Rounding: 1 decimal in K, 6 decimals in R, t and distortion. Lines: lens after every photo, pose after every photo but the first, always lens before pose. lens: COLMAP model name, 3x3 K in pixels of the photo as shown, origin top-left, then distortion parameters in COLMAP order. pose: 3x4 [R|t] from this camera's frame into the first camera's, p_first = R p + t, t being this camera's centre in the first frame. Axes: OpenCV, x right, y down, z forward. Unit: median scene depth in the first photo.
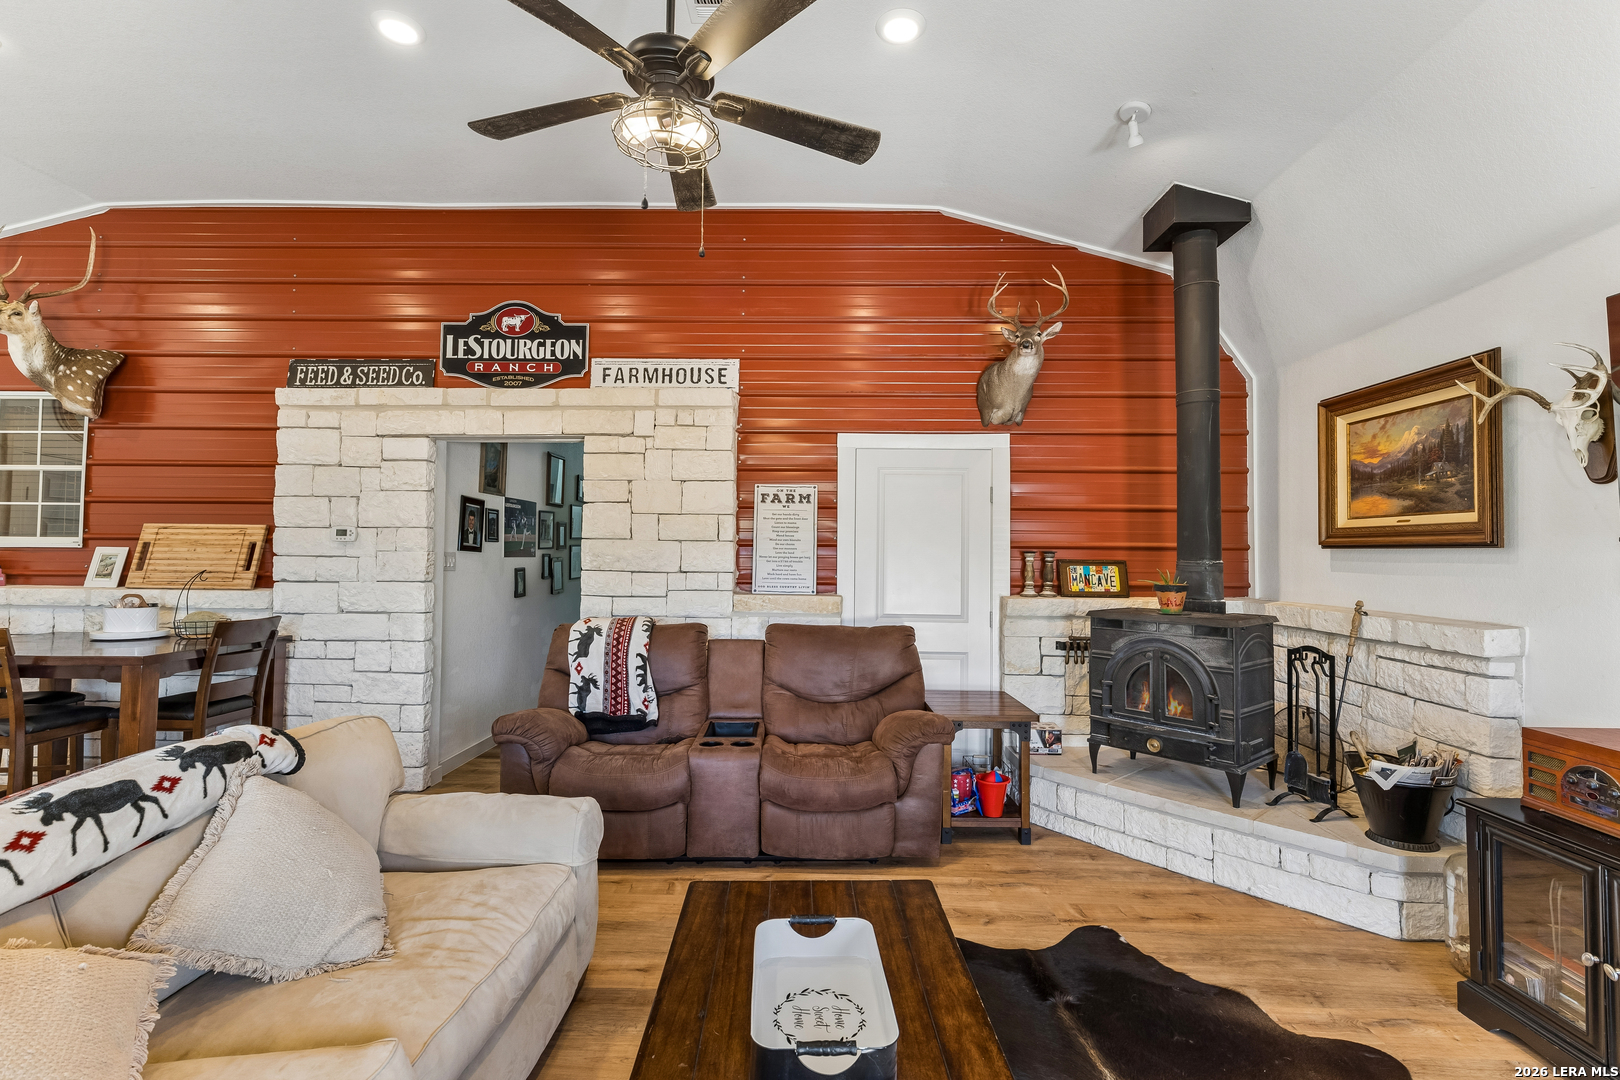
lens RADIAL K [[736.9, 0, 806.2], [0, 736.9, 536.5], [0, 0, 1]] dist [0.003248, 0.000711]
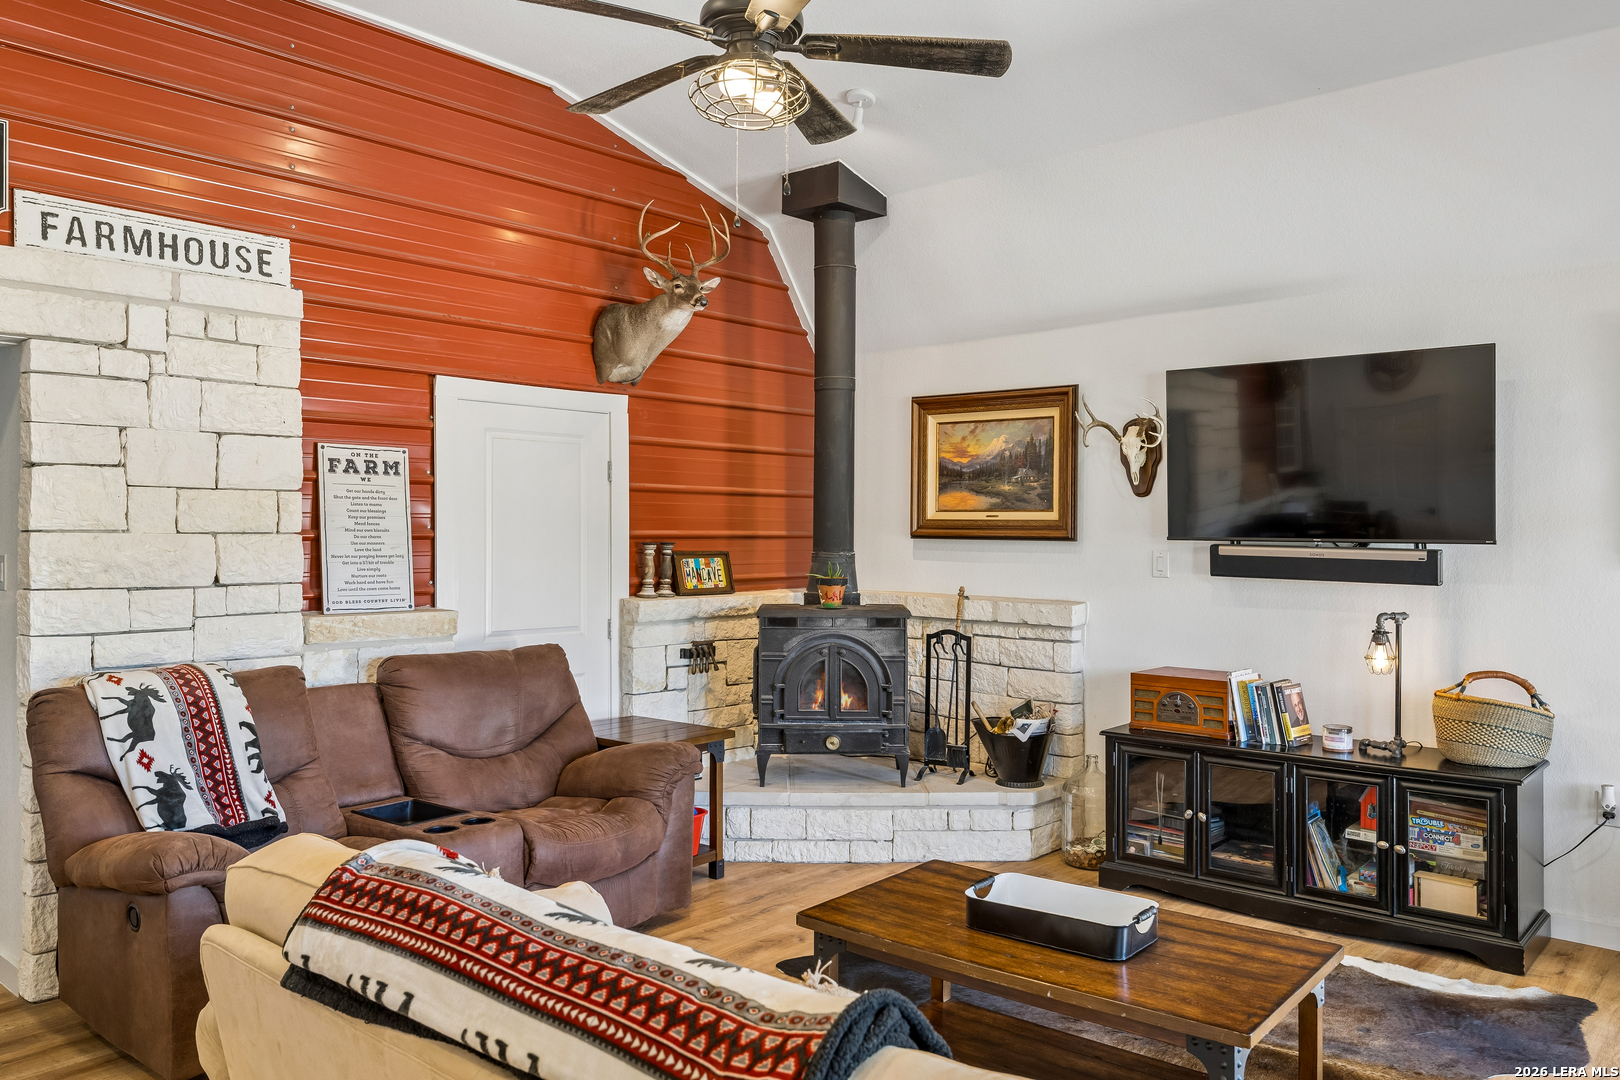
lens RADIAL K [[1217.2, 0, 808.8], [0, 1217.2, 531.4], [0, 0, 1]] dist [0.009749, -0.008284]
pose [[0.644511, -0.008463, 0.764548, -0.616642], [-0.018808, 0.999461, 0.026919, -0.031715], [-0.764364, -0.031729, 0.644004, -0.005709]]
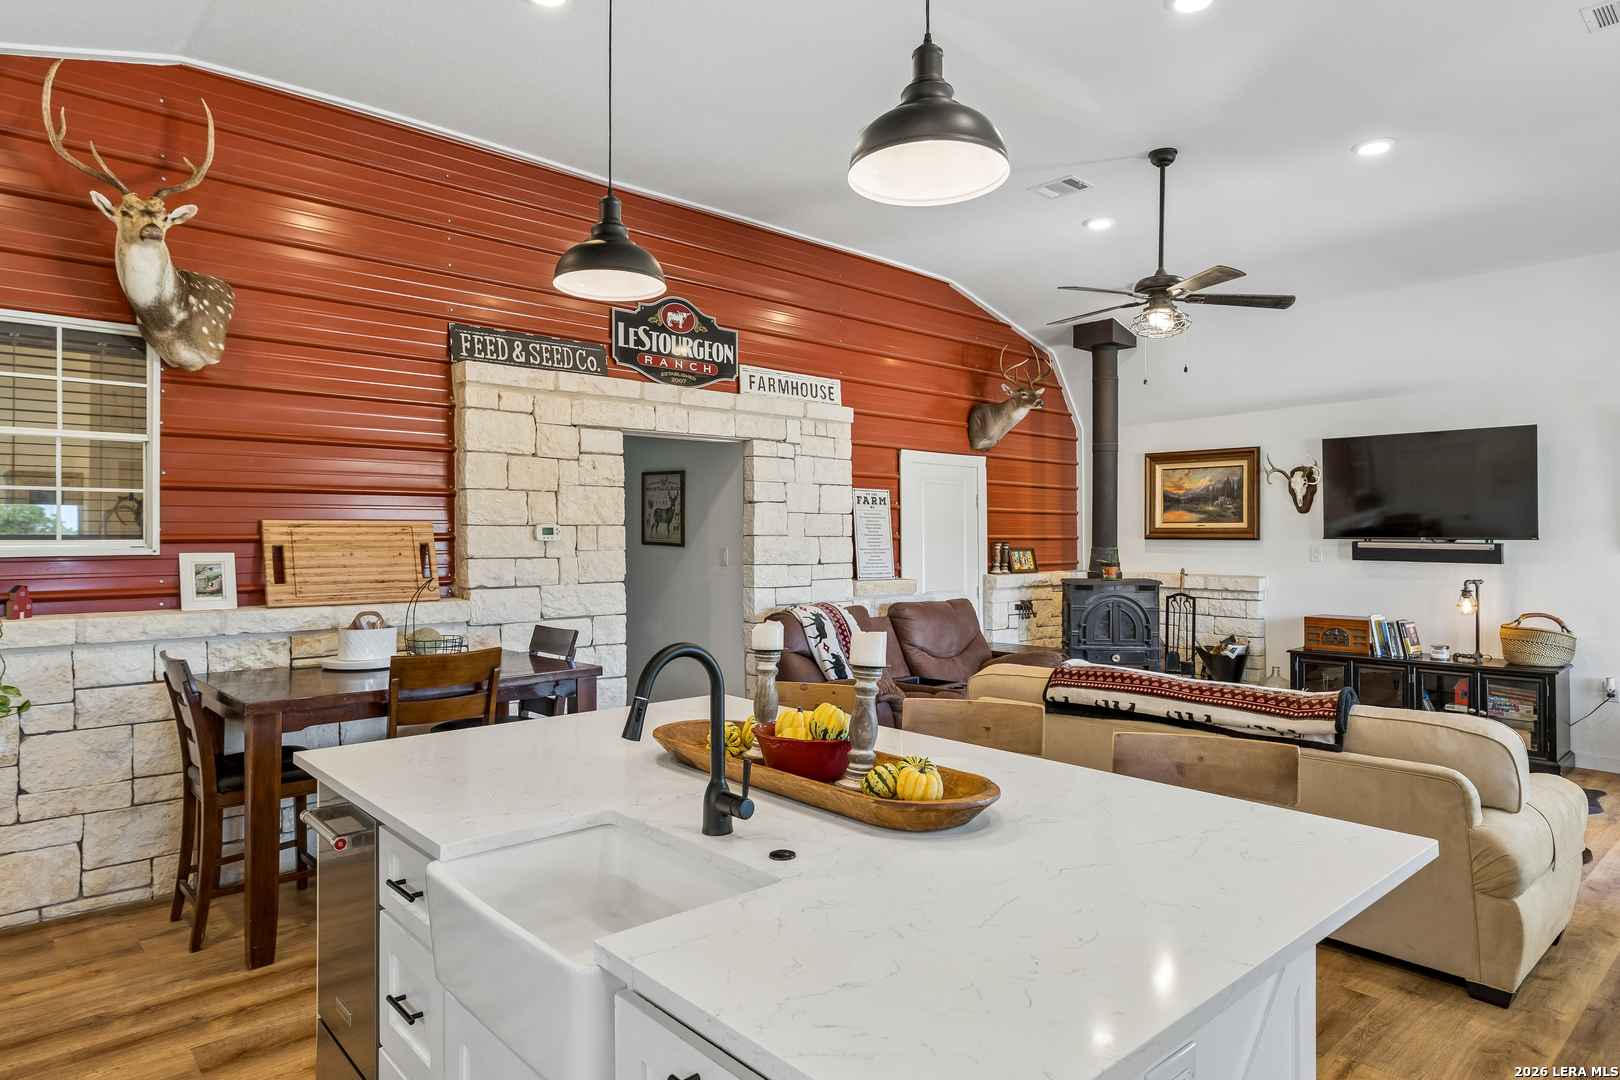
lens RADIAL K [[943.1, 0, 808.7], [0, 943.1, 533.4], [0, 0, 1]] dist [0.003158, -0.001539]
pose [[0.727358, -0.007182, 0.686221, -1.190691], [-0.011437, 0.999679, 0.022586, -0.032504], [-0.686163, -0.024277, 0.727043, -0.058905]]
